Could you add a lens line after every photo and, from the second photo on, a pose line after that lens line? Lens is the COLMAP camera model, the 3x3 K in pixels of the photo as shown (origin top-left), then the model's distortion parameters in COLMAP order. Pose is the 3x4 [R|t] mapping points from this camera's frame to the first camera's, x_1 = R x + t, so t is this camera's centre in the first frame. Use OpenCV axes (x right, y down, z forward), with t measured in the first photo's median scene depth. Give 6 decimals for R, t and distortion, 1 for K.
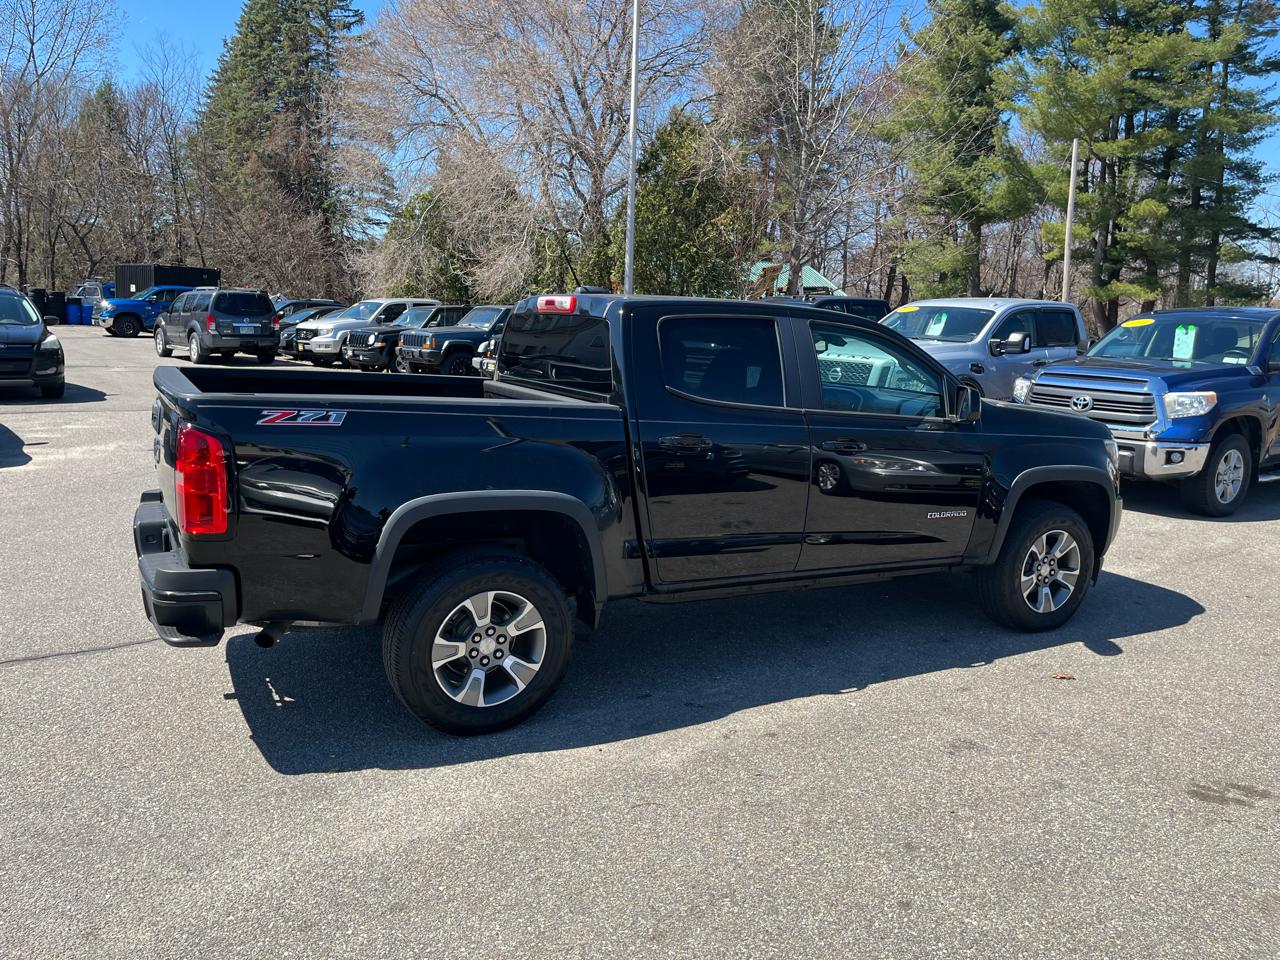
lens RADIAL K [[969.3, 0, 642.4], [0, 969.3, 466.7], [0, 0, 1]] dist [0.063523, -0.085566]
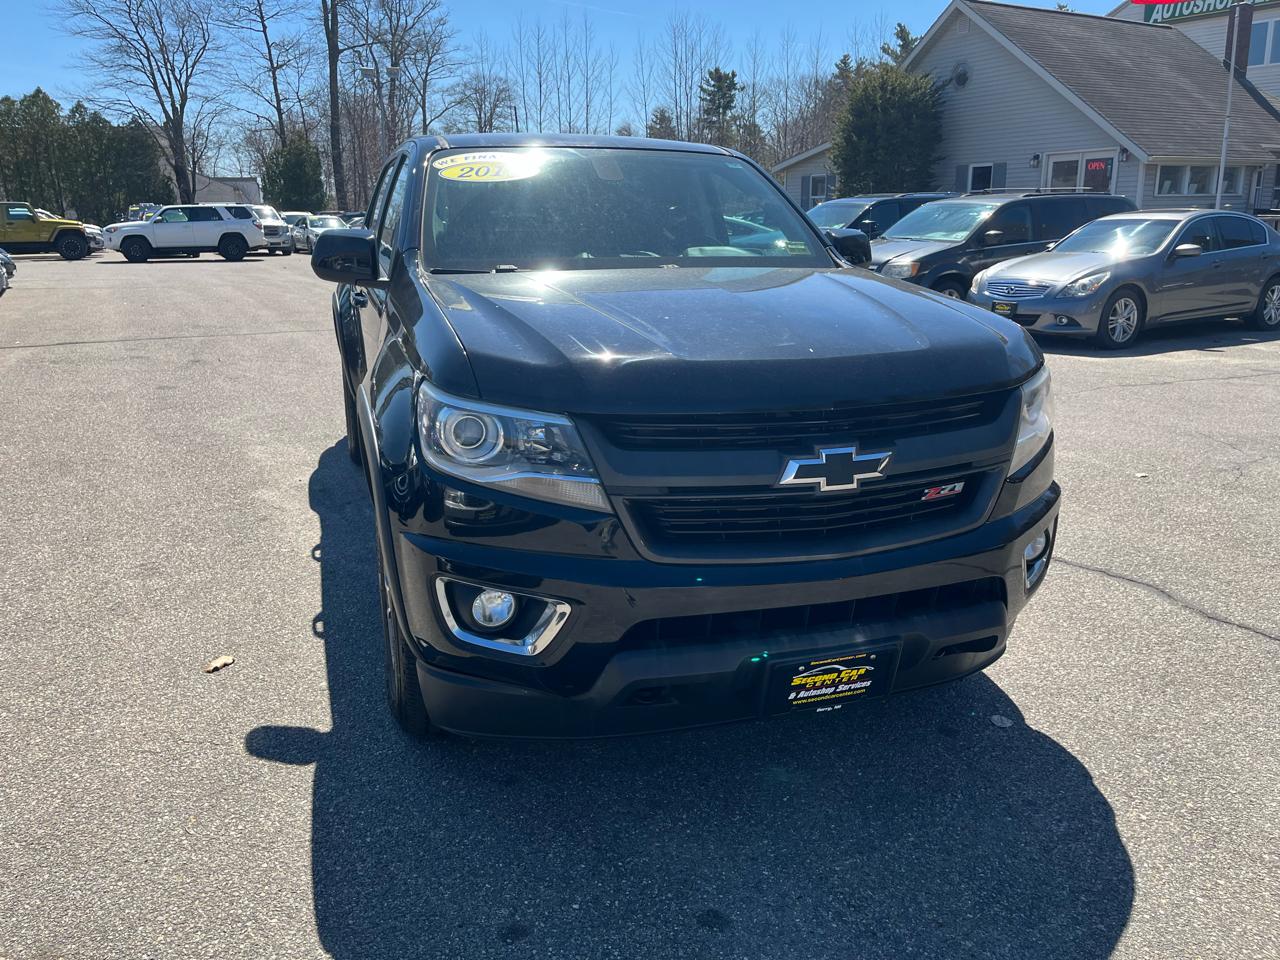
lens RADIAL K [[969.3, 0, 646.3], [0, 969.3, 470.6], [0, 0, 1]] dist [0.063523, -0.085566]
pose [[-0.177280, 0.213321, -0.960763, 0.218107], [-0.161576, 0.956671, 0.242227, -0.026720], [0.970806, 0.198179, -0.135131, 0.296042]]
